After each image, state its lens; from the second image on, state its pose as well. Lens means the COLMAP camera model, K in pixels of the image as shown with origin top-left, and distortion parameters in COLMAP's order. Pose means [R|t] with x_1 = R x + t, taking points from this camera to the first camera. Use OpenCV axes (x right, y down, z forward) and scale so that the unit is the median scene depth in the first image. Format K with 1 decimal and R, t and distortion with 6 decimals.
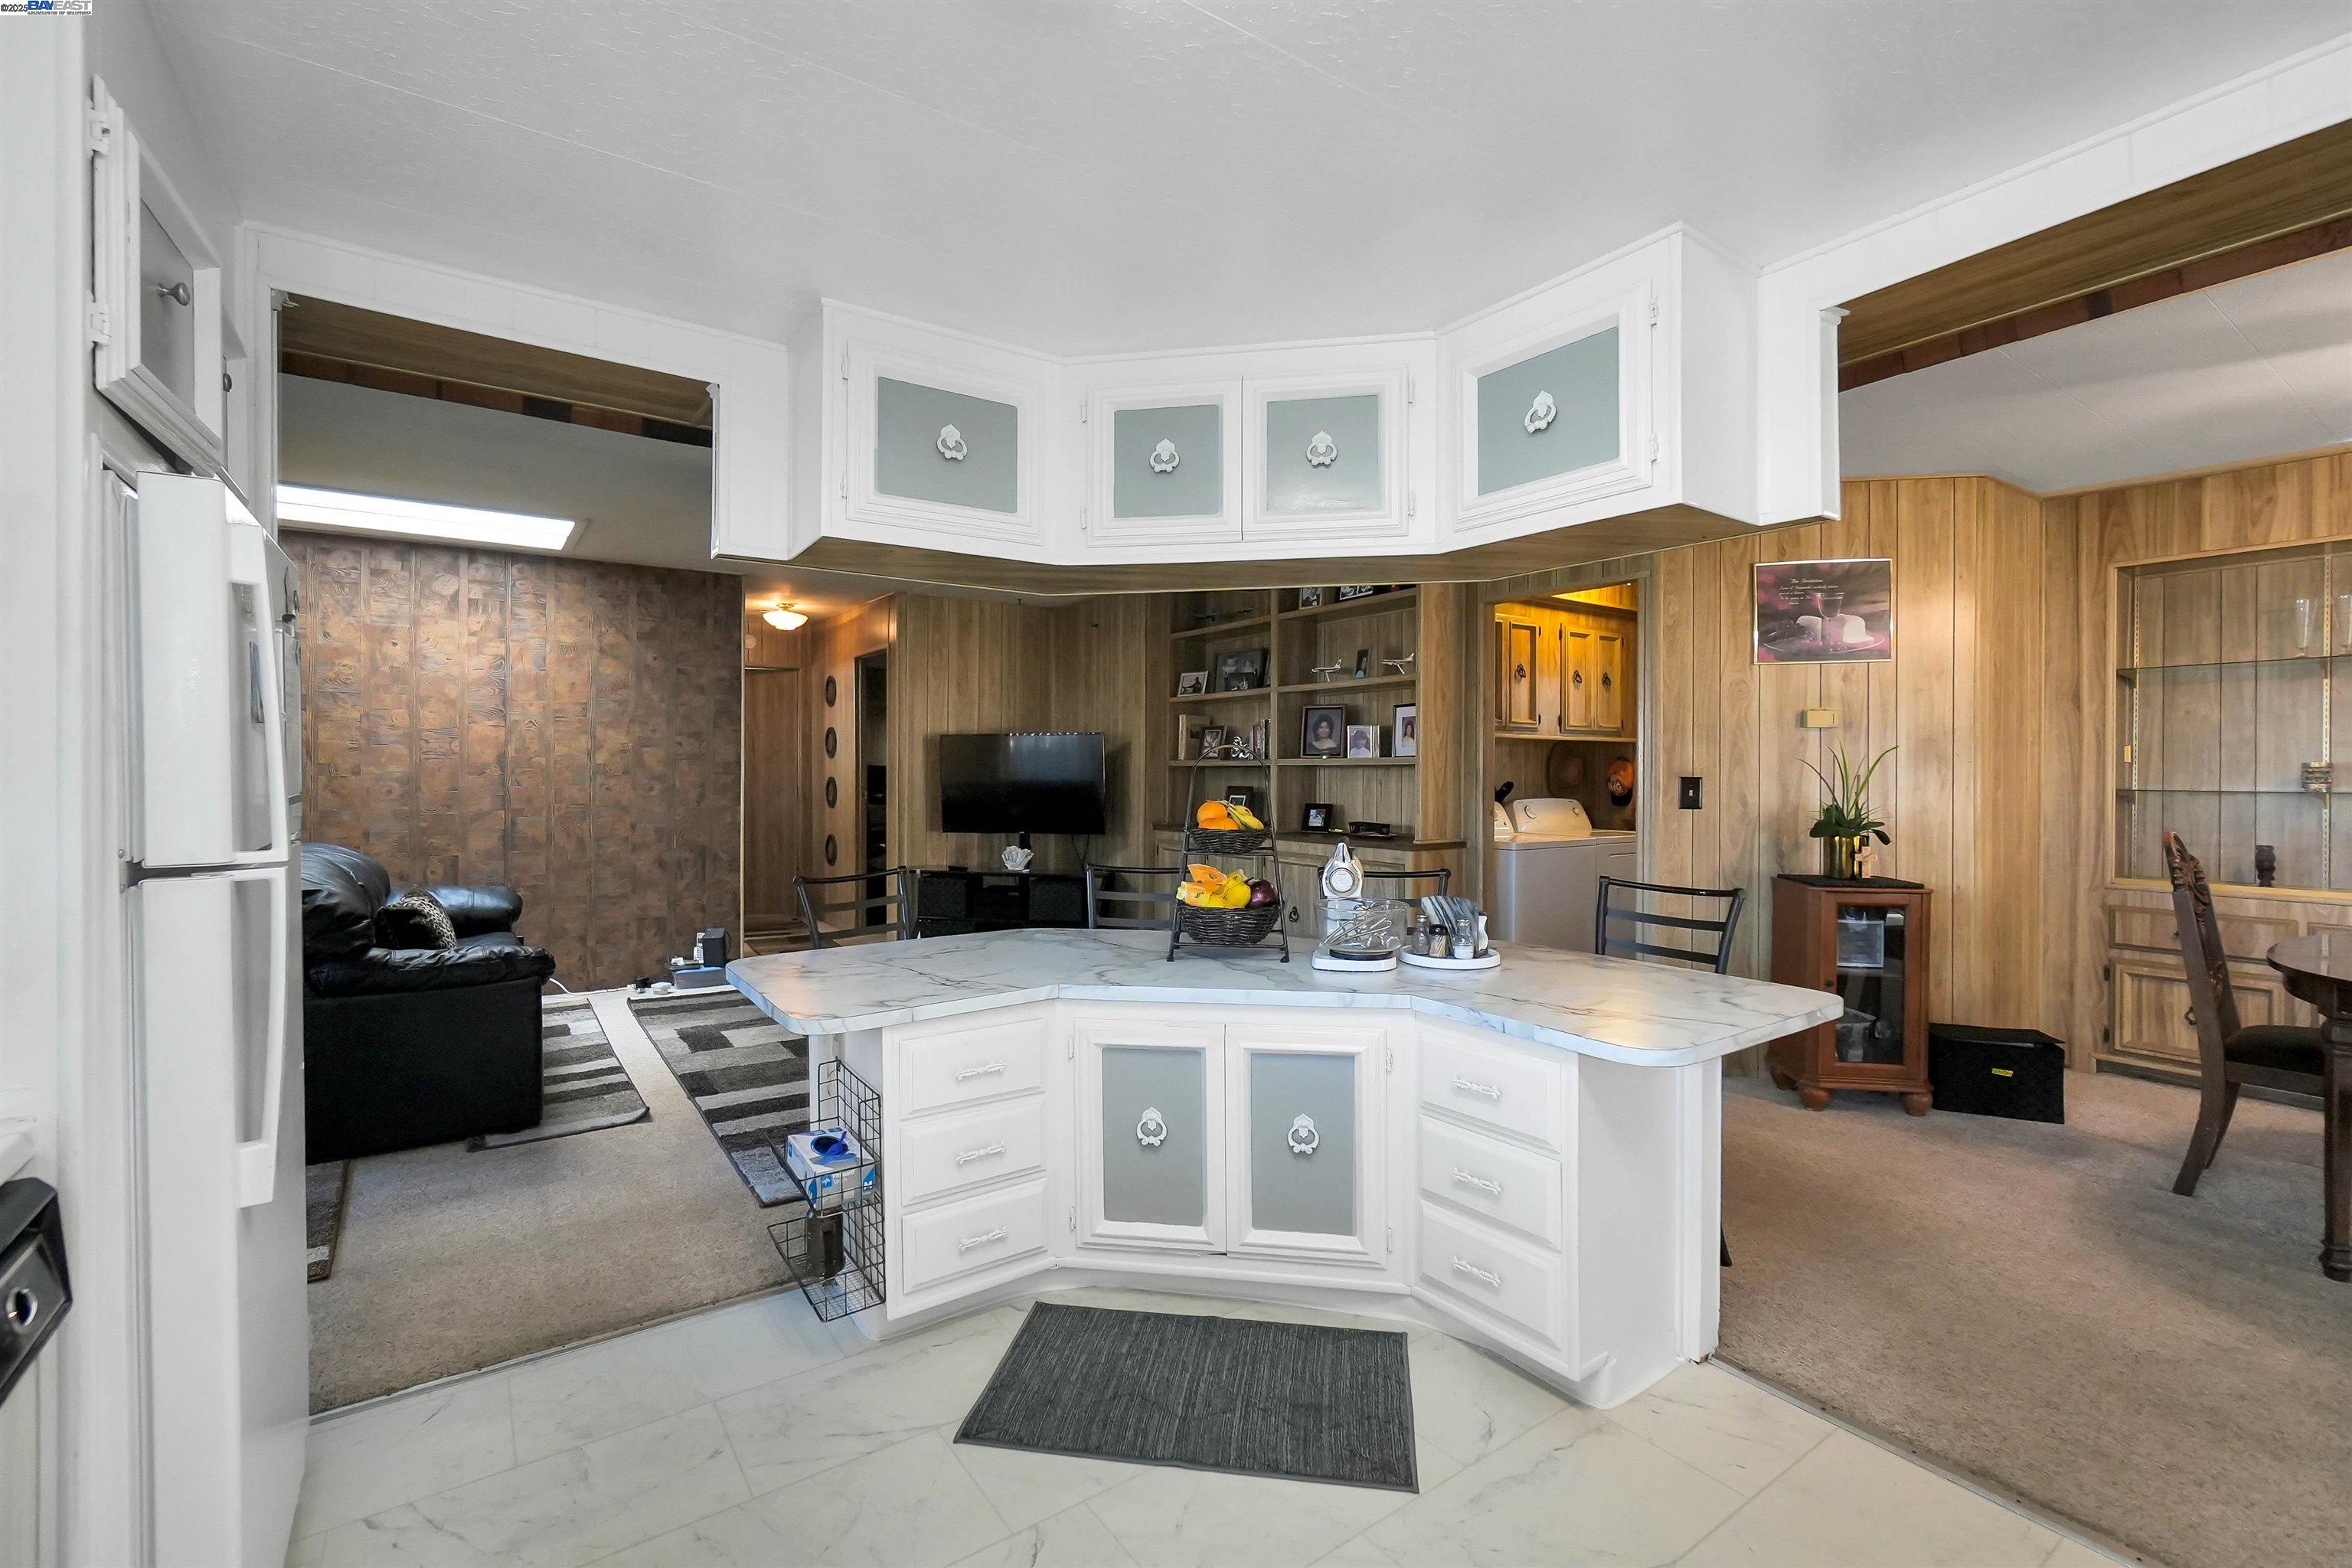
lens RADIAL K [[1015.7, 0, 1173.8], [0, 1015.7, 772.7], [0, 0, 1]] dist [-0.001942, 0.000505]
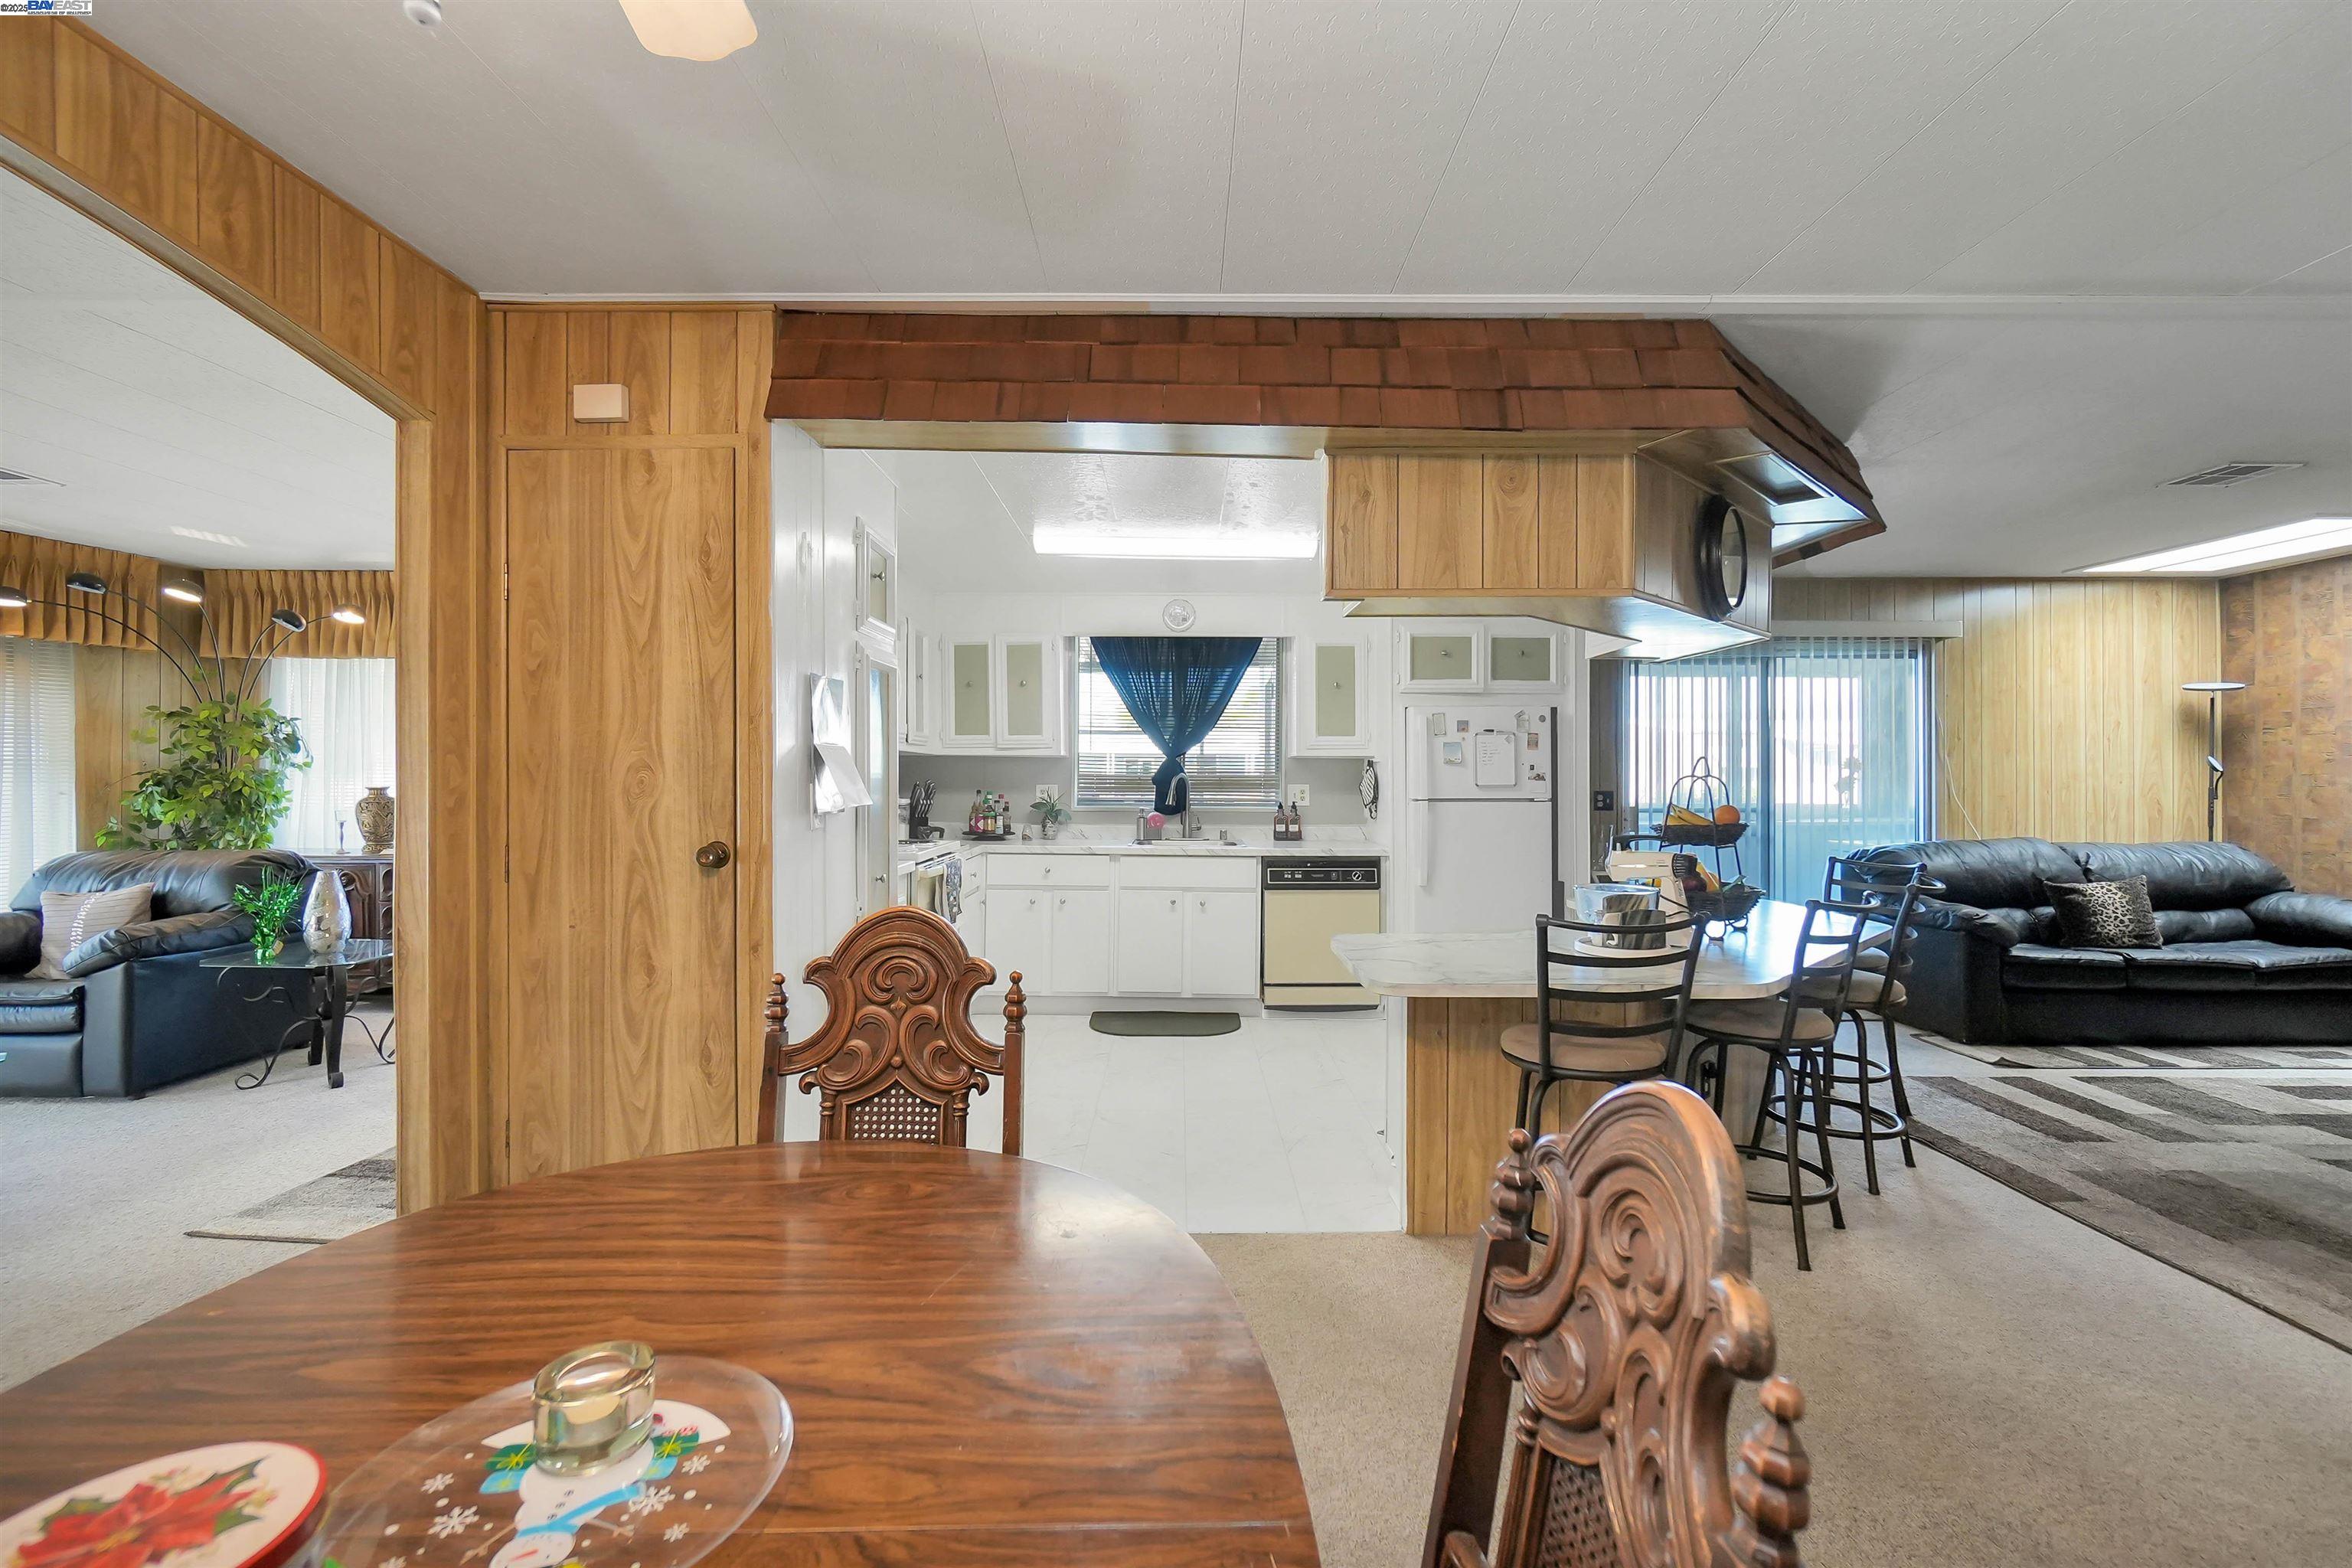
lens RADIAL K [[1032.6, 0, 1181.9], [0, 1032.6, 769.5], [0, 0, 1]] dist [-0.010381, 0.004606]
pose [[-0.582093, -0.006216, -0.813099, 0.702714], [-0.005998, 0.999976, -0.003351, -0.002828], [0.813100, 0.002926, -0.582116, 0.606000]]
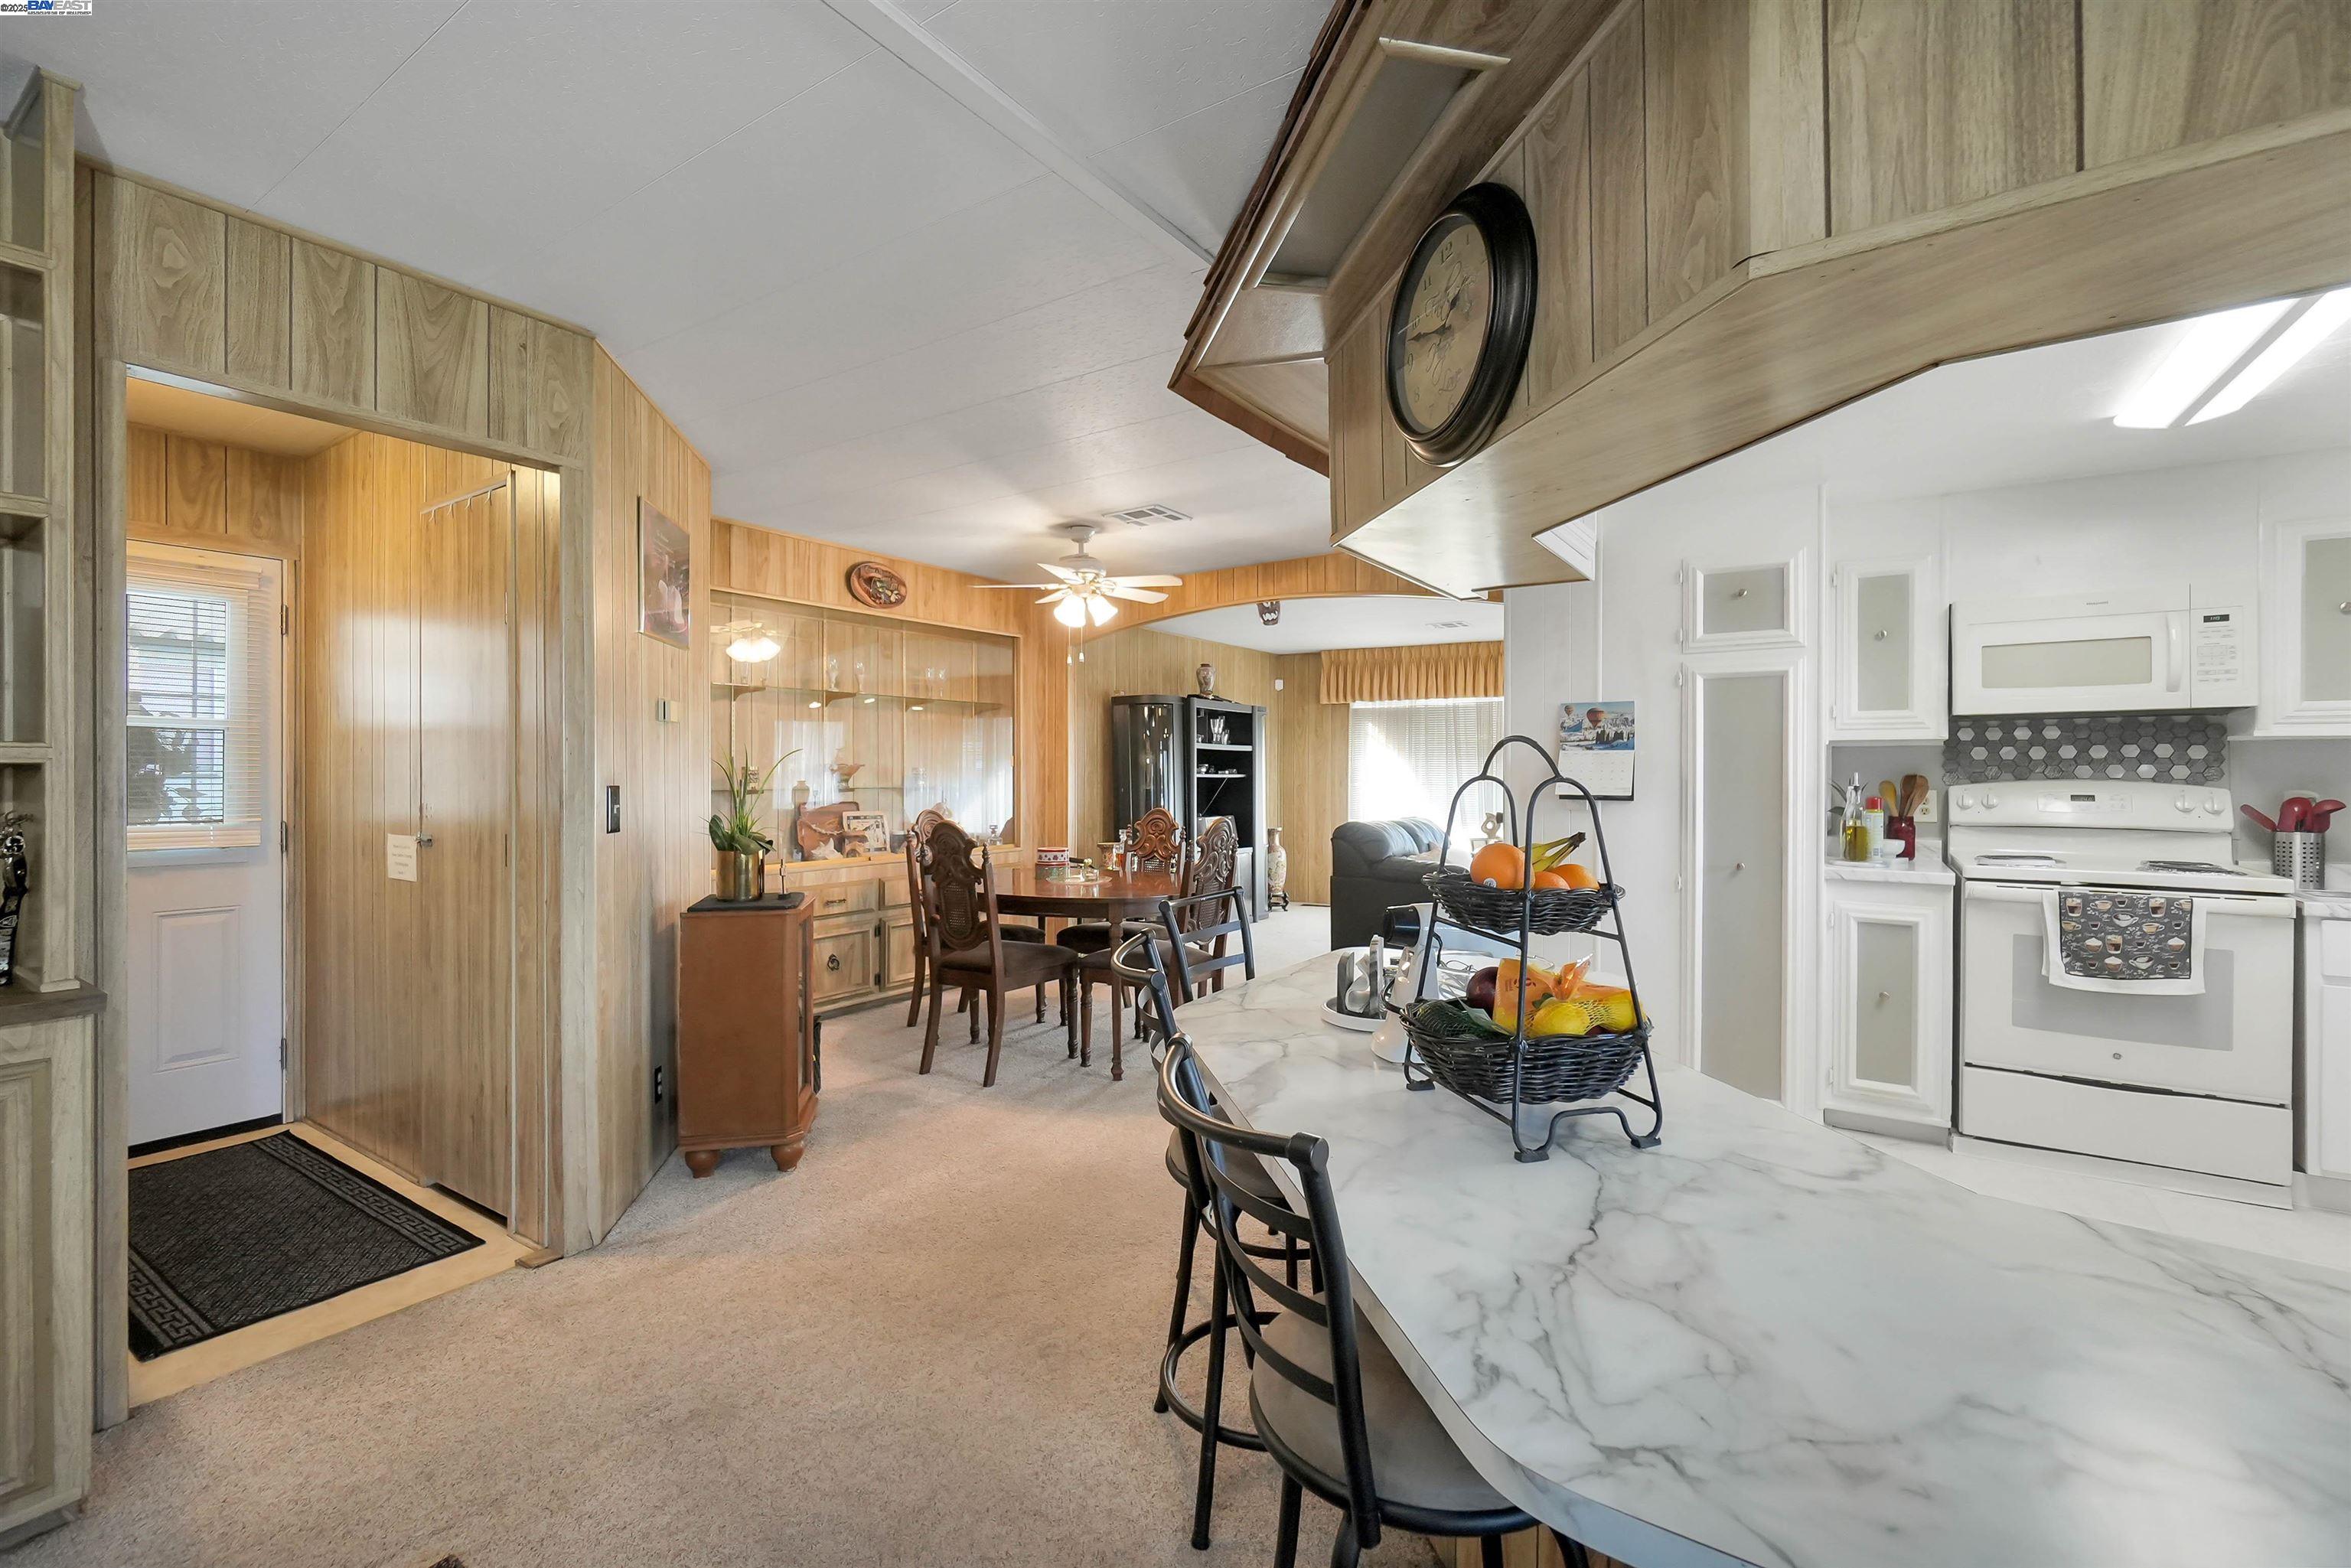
lens RADIAL K [[1015.3, 0, 1173.3], [0, 1015.3, 772.7], [0, 0, 1]] dist [-0.001942, 0.000505]
pose [[-0.350064, -0.003748, 0.936718, -0.199333], [0.002829, 0.999983, 0.005058, -0.005359], [-0.936722, 0.004420, -0.350047, 0.687886]]
